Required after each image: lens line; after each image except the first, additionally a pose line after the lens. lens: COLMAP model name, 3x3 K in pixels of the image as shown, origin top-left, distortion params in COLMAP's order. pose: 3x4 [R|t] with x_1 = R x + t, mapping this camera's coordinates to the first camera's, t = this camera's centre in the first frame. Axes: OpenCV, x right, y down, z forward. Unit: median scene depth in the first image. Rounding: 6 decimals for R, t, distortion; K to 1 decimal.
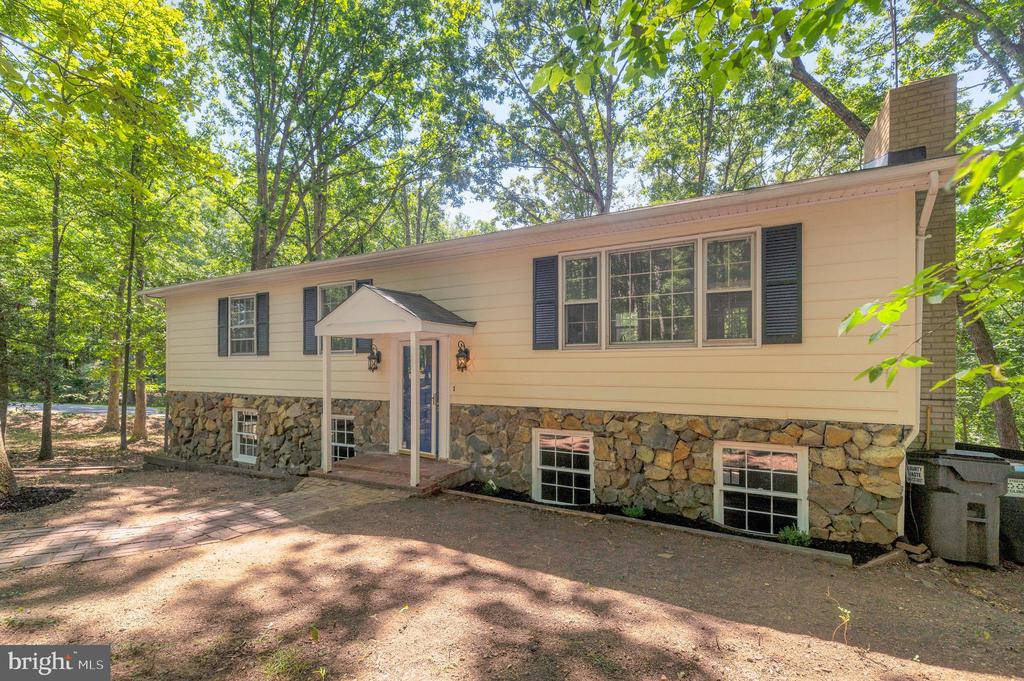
lens RADIAL K [[448.5, 0, 508.8], [0, 448.5, 348.9], [0, 0, 1]] dist [0.009190, 0.000082]
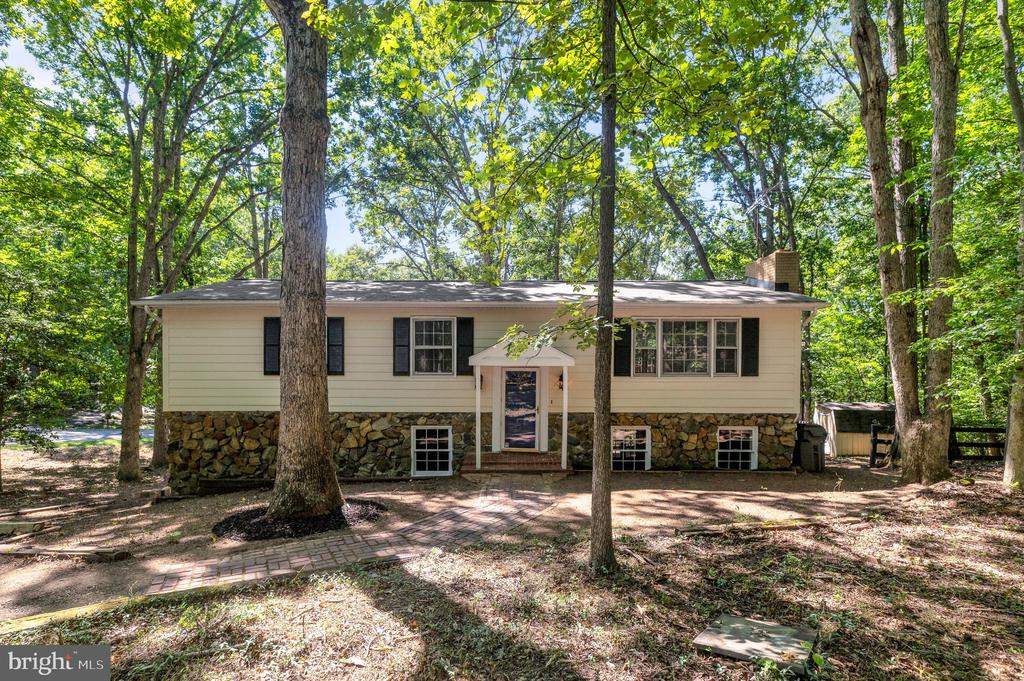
lens RADIAL K [[448.5, 0, 516.4], [0, 448.5, 350.4], [0, 0, 1]] dist [0.009190, 0.000082]
pose [[0.884441, 0.020710, 0.466192, -1.212621], [-0.022162, 0.999752, -0.002367, -0.095166], [-0.466125, -0.008239, 0.884680, -0.289096]]
